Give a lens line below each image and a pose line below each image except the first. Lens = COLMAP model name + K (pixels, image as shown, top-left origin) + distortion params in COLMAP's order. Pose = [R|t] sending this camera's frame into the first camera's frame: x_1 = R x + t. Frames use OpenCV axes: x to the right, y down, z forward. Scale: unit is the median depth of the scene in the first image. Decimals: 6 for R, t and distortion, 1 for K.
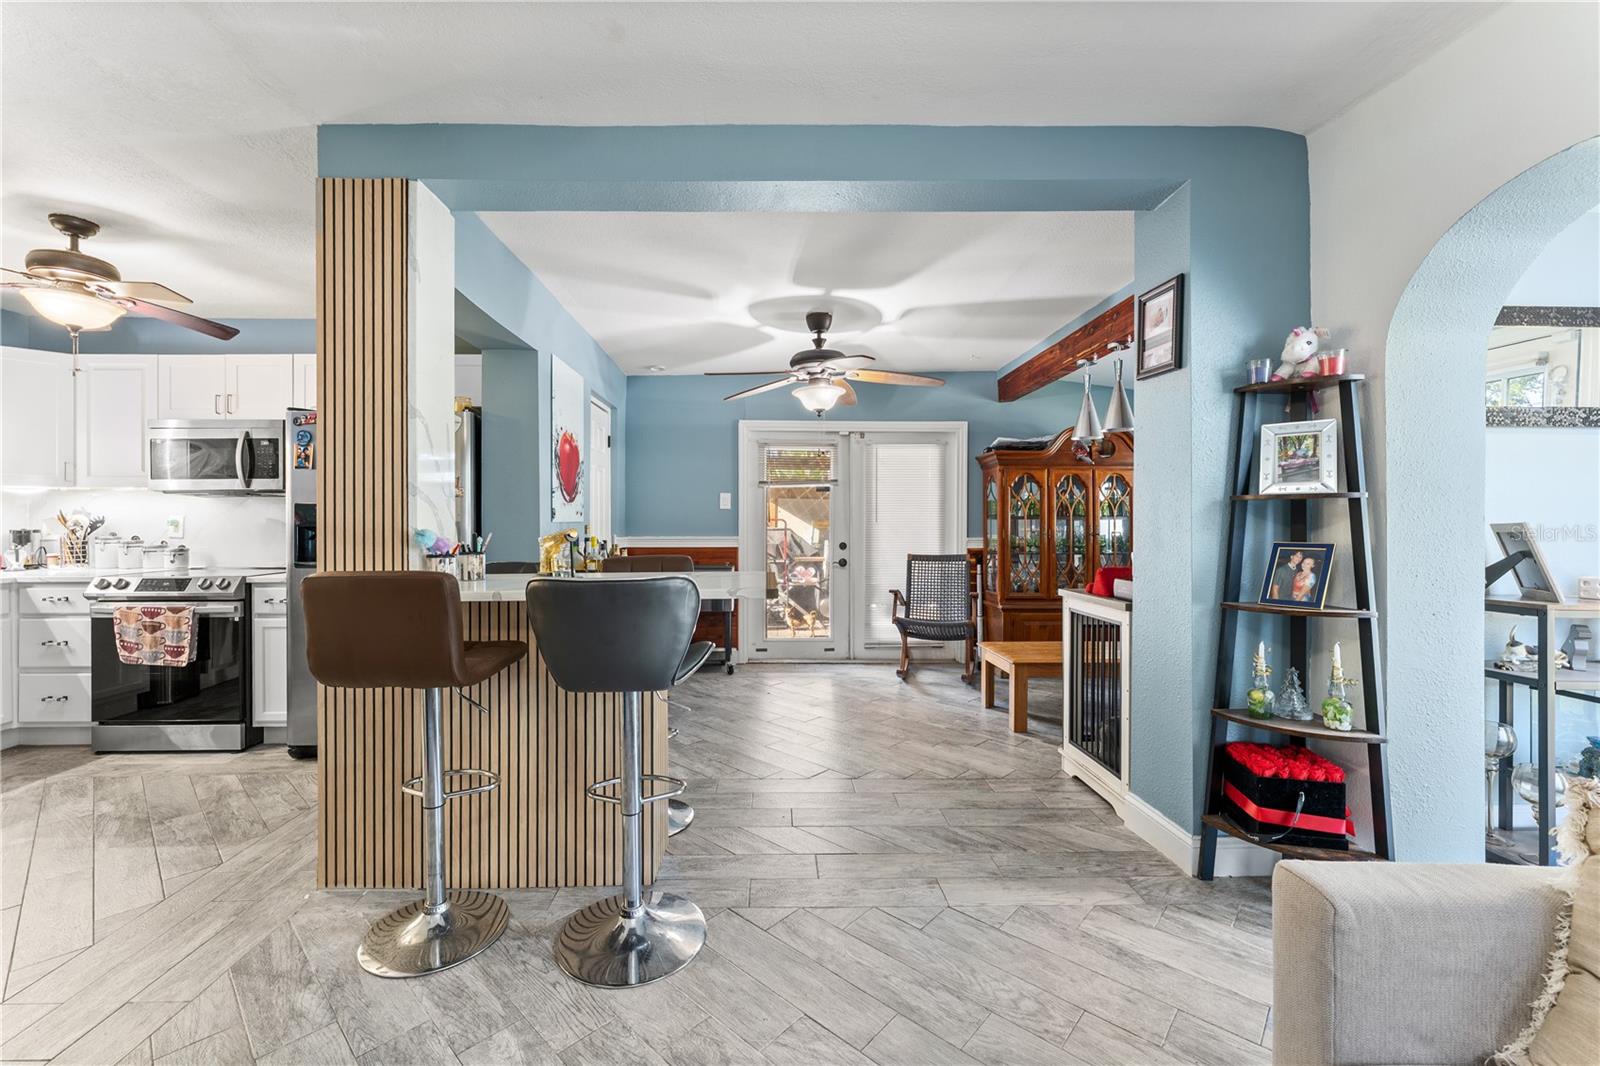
lens RADIAL K [[652.6, 0, 777.9], [0, 652.6, 522.9], [0, 0, 1]] dist [0.000406, -0.000692]
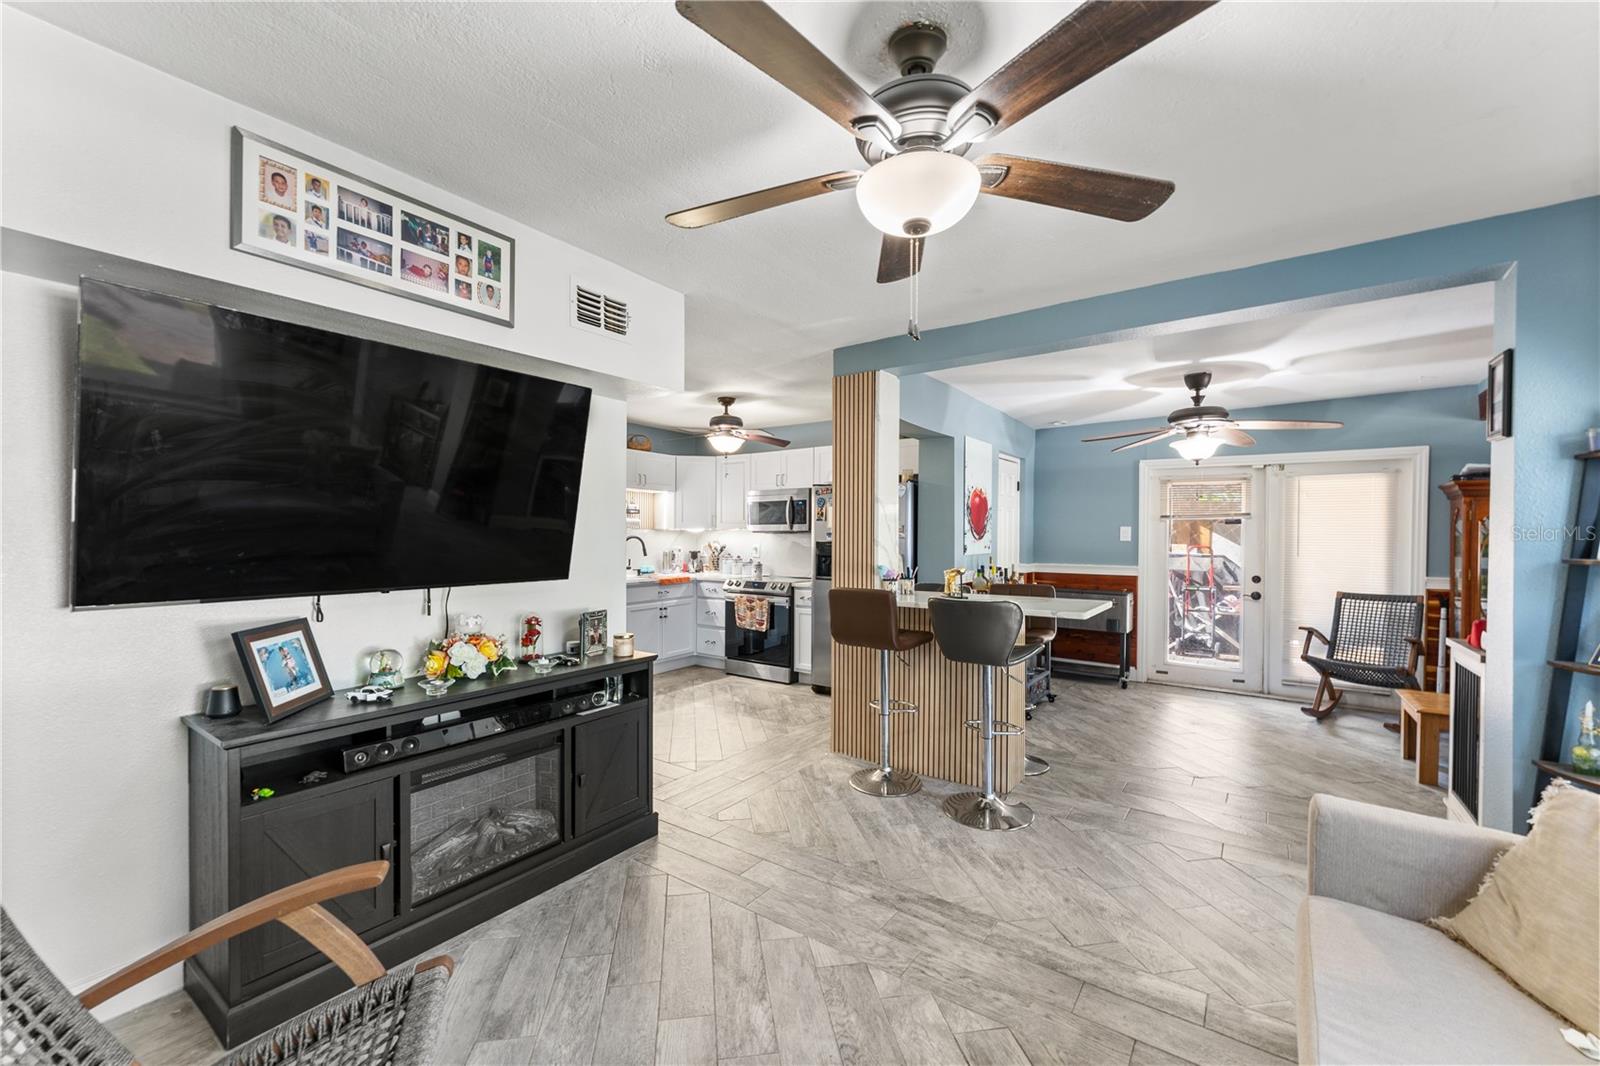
lens RADIAL K [[652.6, 0, 793.4], [0, 652.6, 535.1], [0, 0, 1]] dist [0.000406, -0.000692]
pose [[0.800736, 0.007610, -0.598969, 0.214492], [-0.008465, 0.999963, 0.001387, -0.045538], [0.598957, 0.003960, 0.800771, -0.370390]]
